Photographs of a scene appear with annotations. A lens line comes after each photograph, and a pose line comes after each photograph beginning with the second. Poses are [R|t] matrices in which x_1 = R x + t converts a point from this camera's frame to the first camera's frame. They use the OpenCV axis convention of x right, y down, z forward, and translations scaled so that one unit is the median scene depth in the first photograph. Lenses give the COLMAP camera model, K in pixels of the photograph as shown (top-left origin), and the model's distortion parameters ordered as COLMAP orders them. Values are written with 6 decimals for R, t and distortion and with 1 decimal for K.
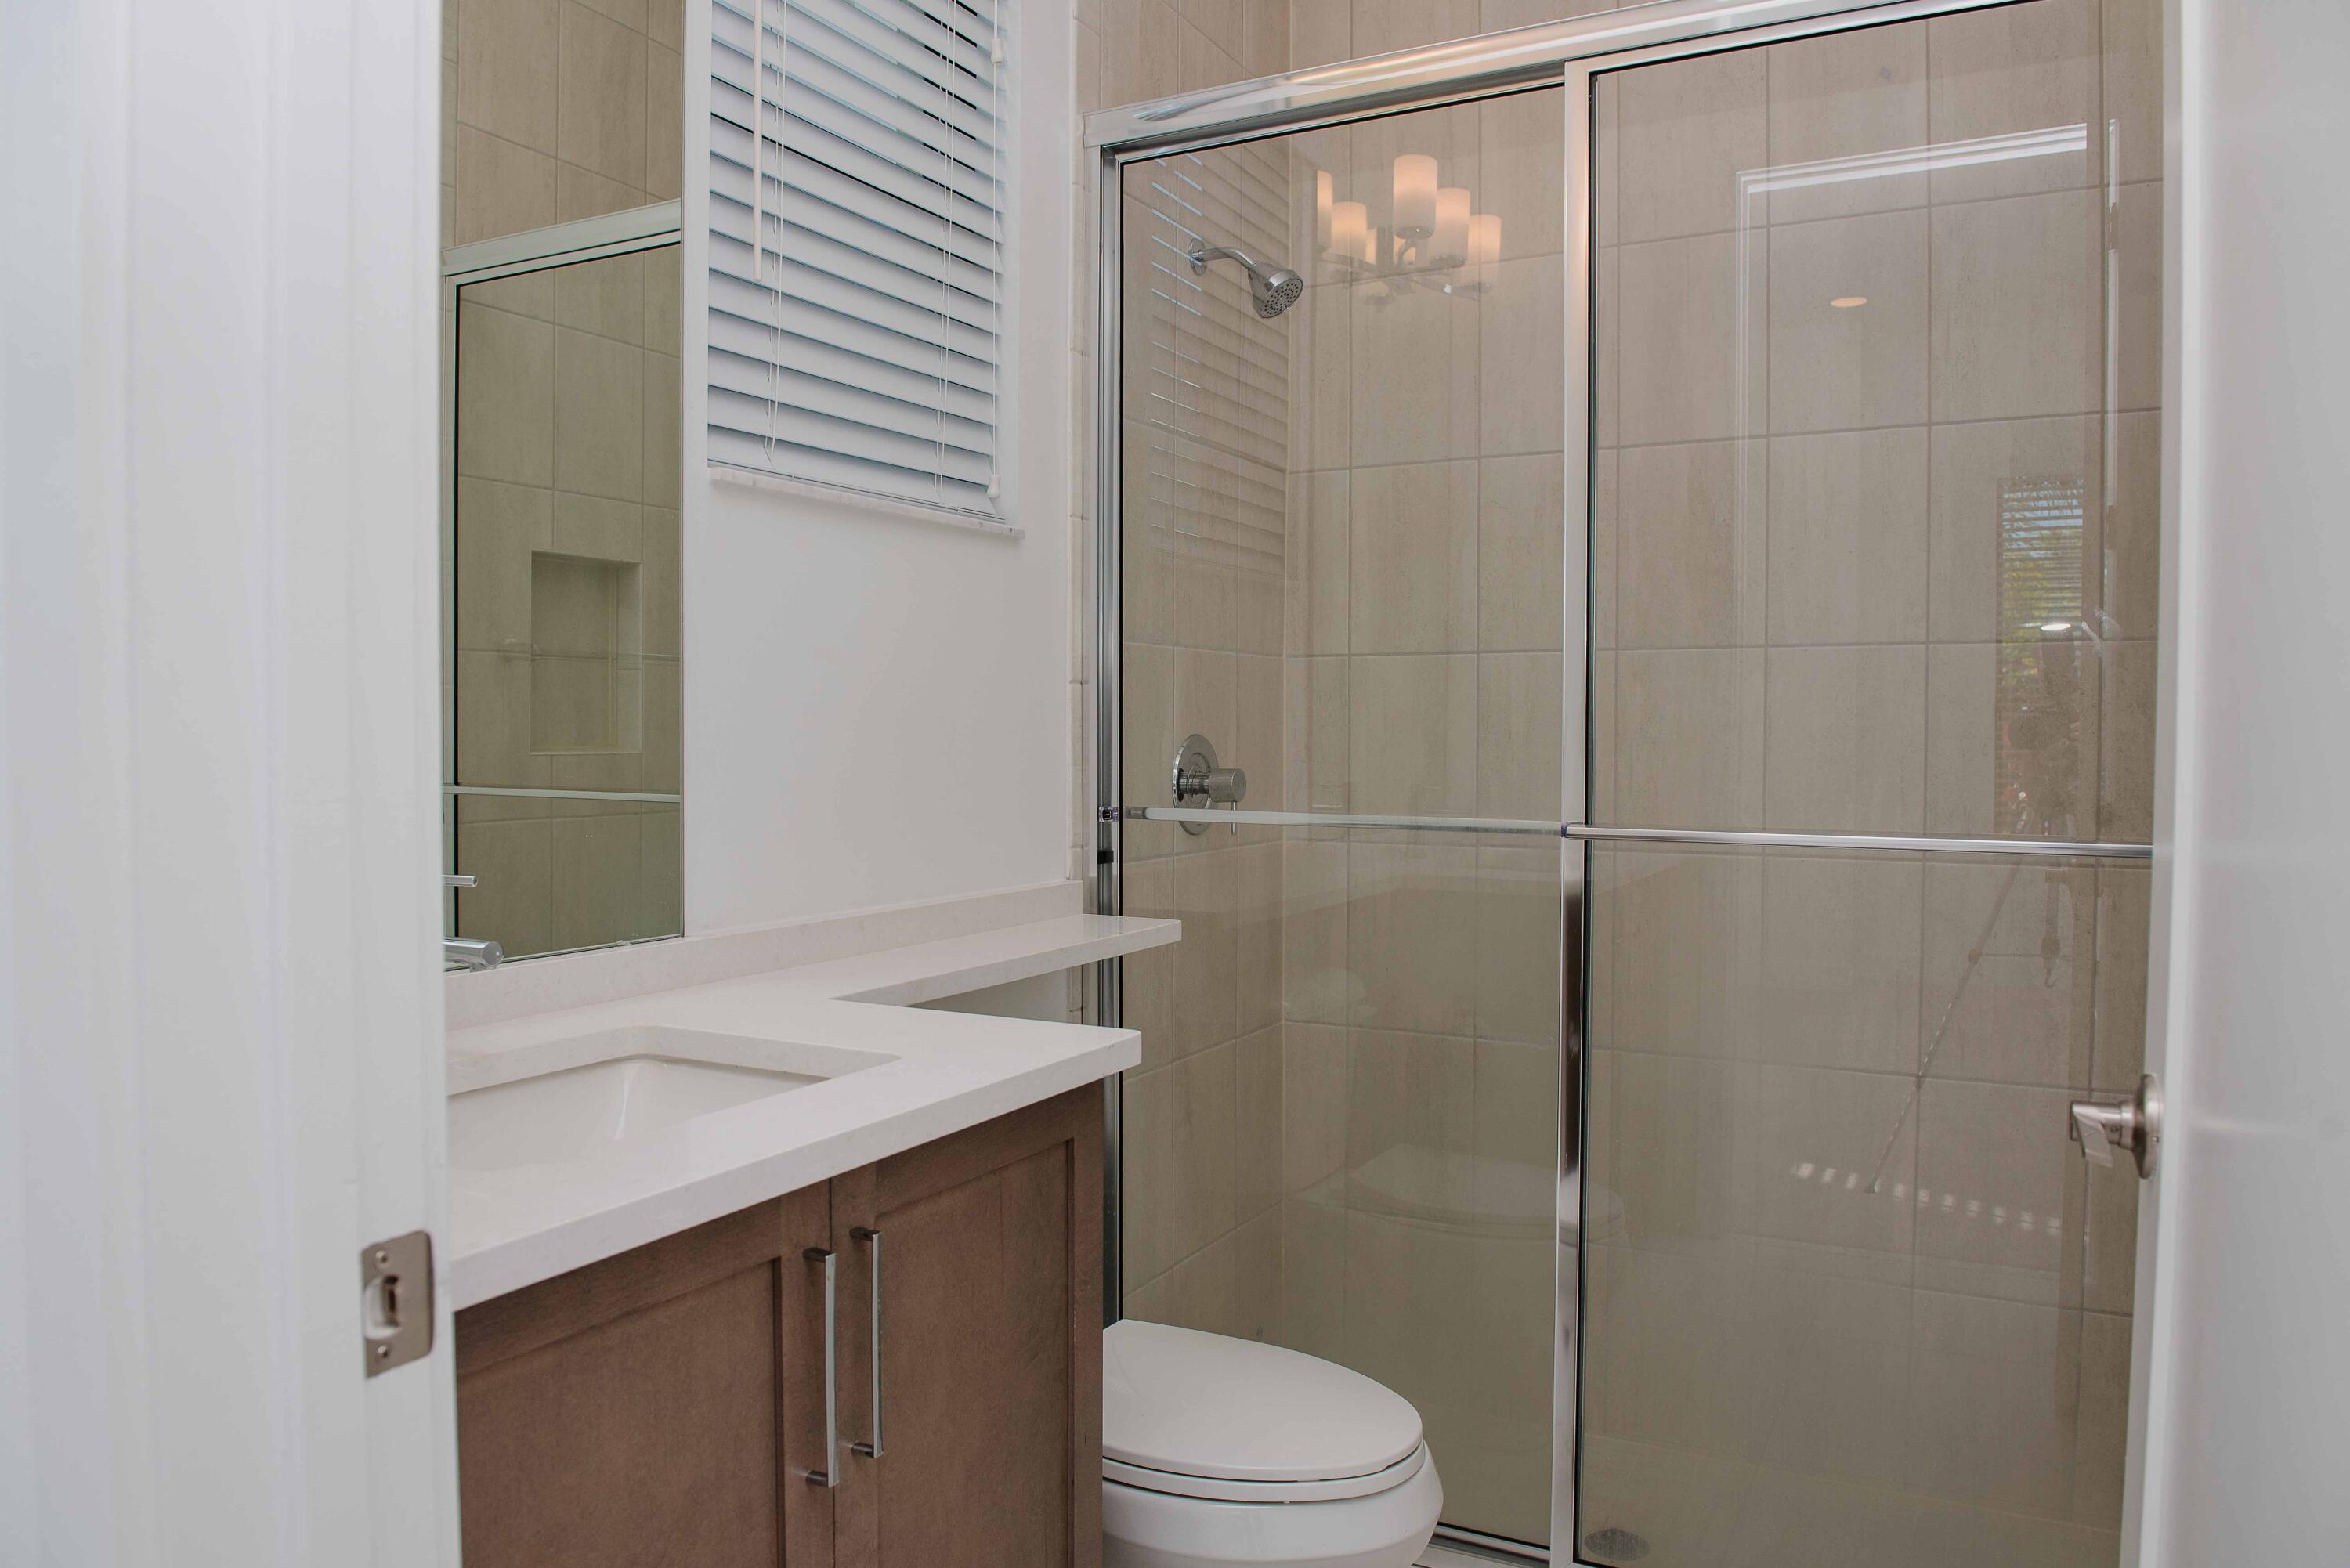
lens RADIAL K [[1647.1, 0, 1178.6], [0, 1647.1, 776.1], [0, 0, 1]] dist [-0.055258, -0.007956]
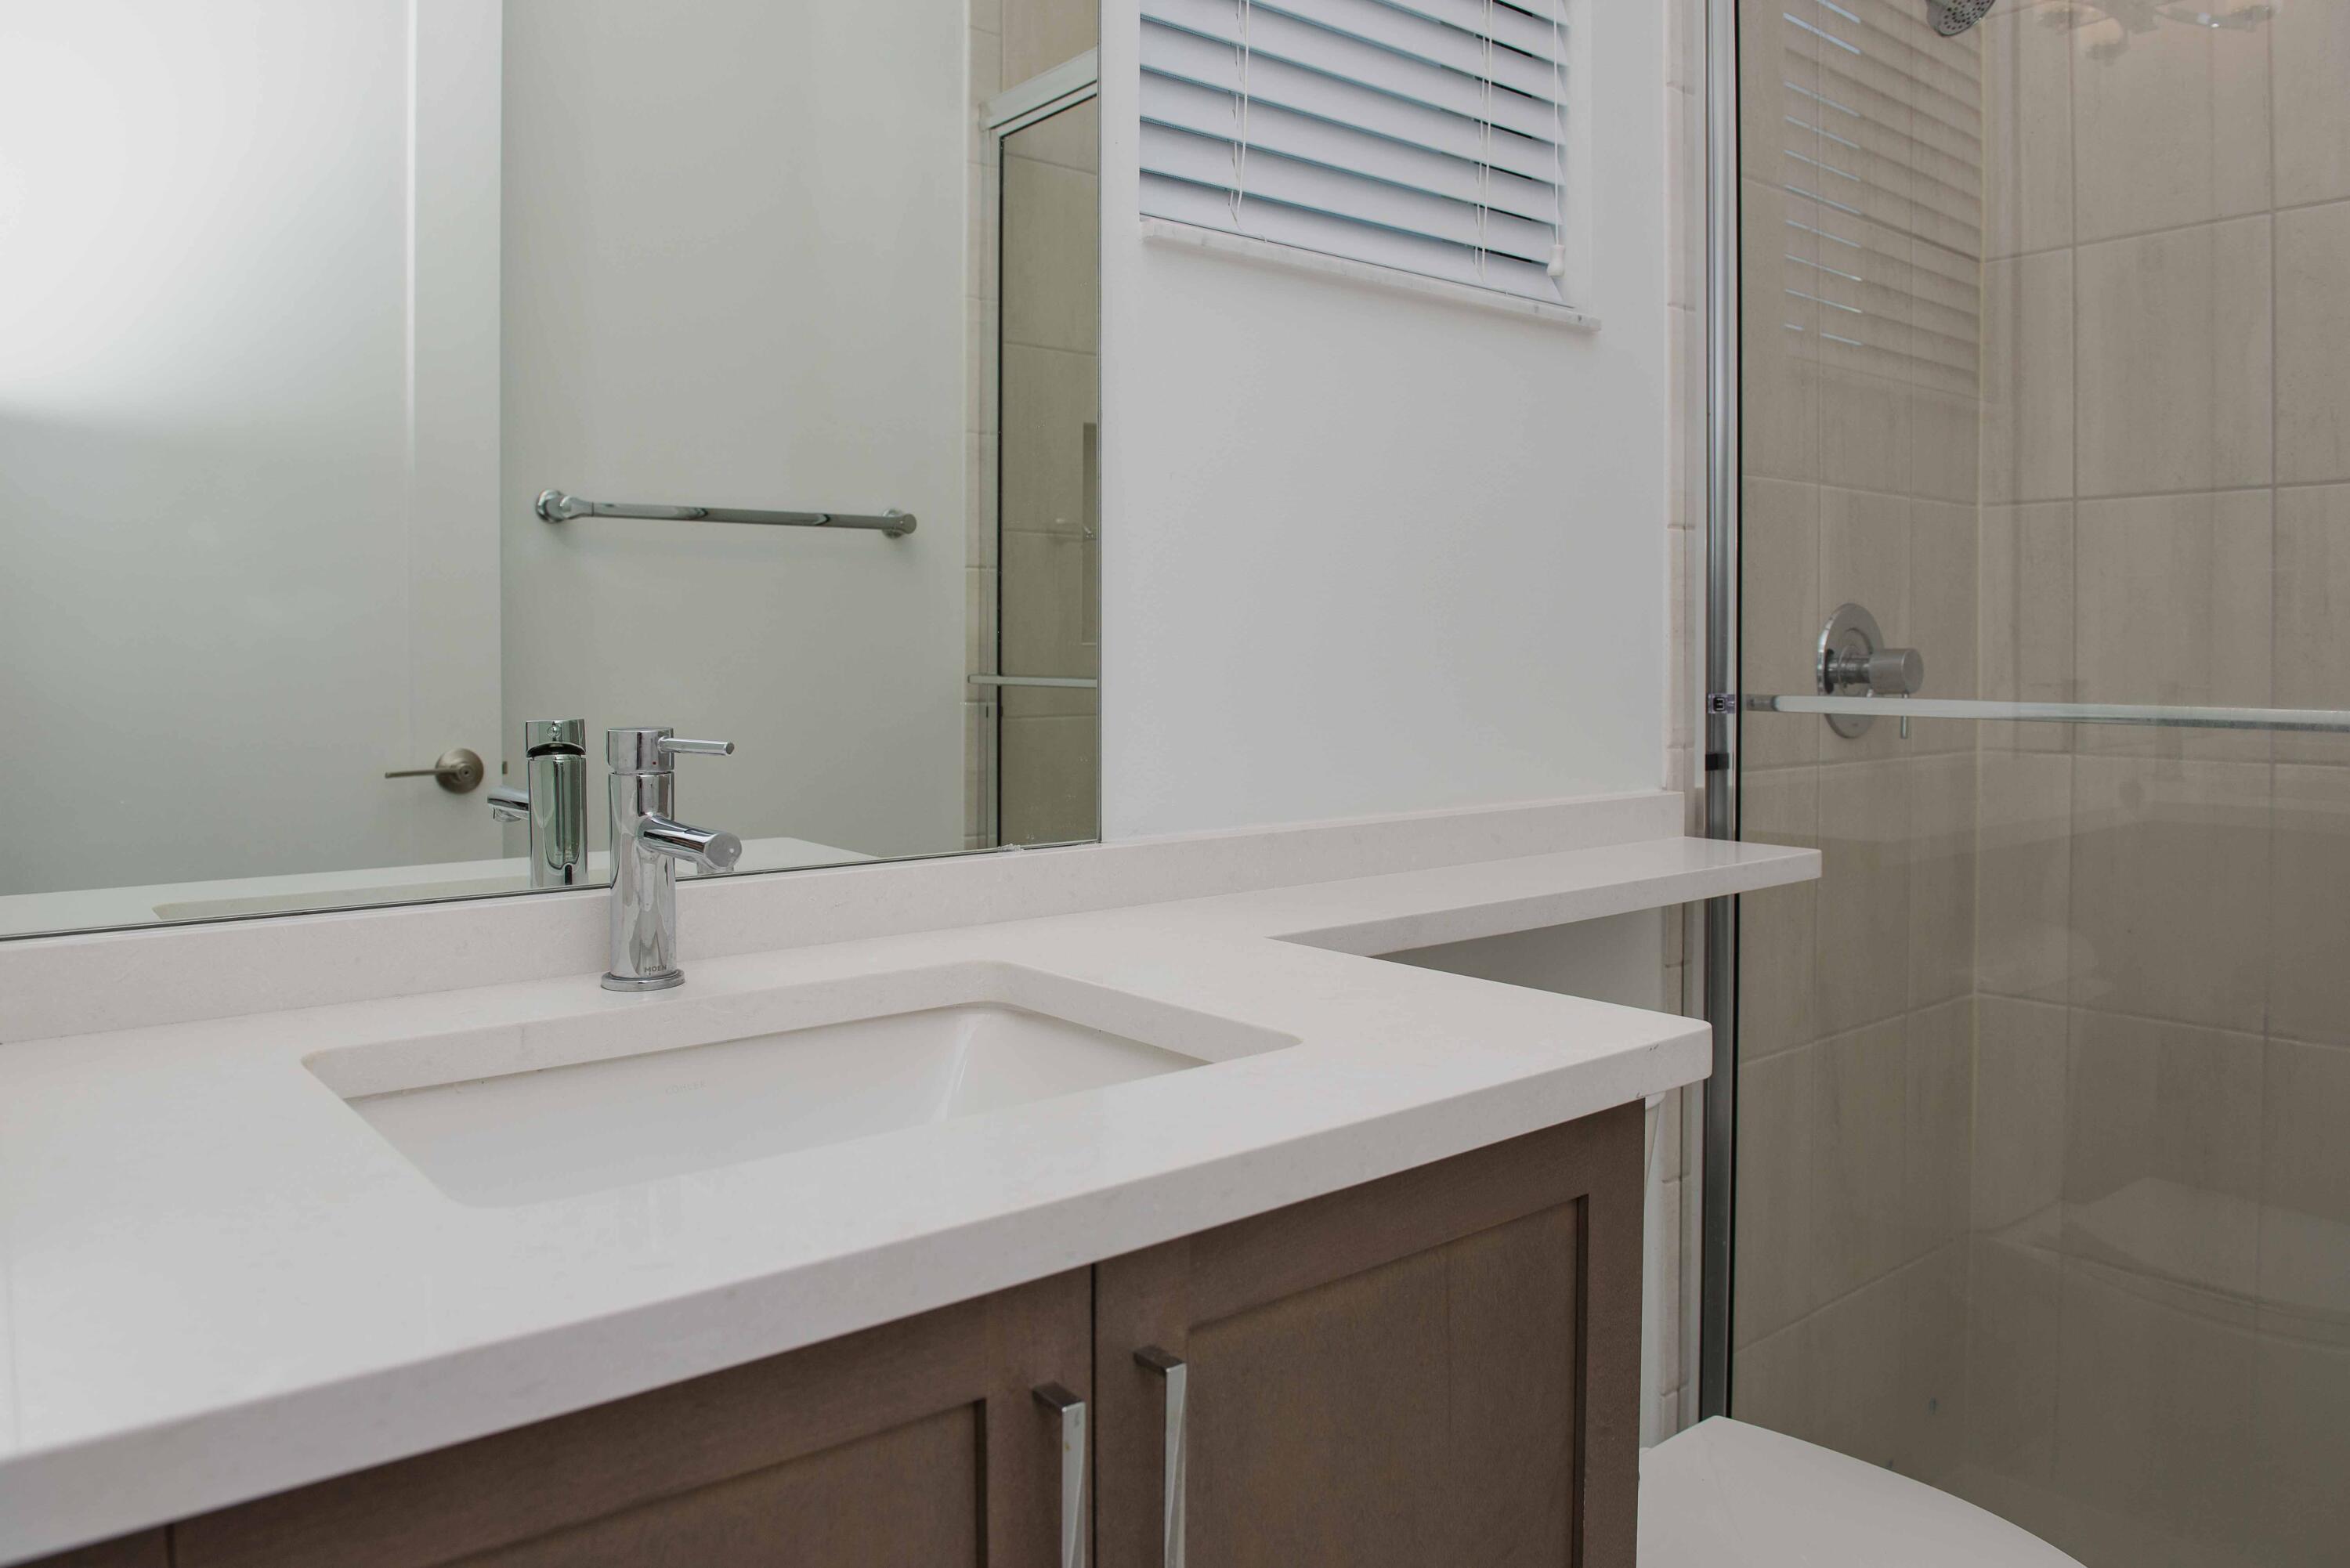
lens RADIAL K [[1647.1, 0, 1204.1], [0, 1647.1, 683.7], [0, 0, 1]] dist [-0.055258, -0.007956]
pose [[0.927338, 0.003818, -0.374206, 0.017500], [-0.007898, 0.999925, -0.009373, 0.023113], [0.374142, 0.011647, 0.927298, 0.230430]]
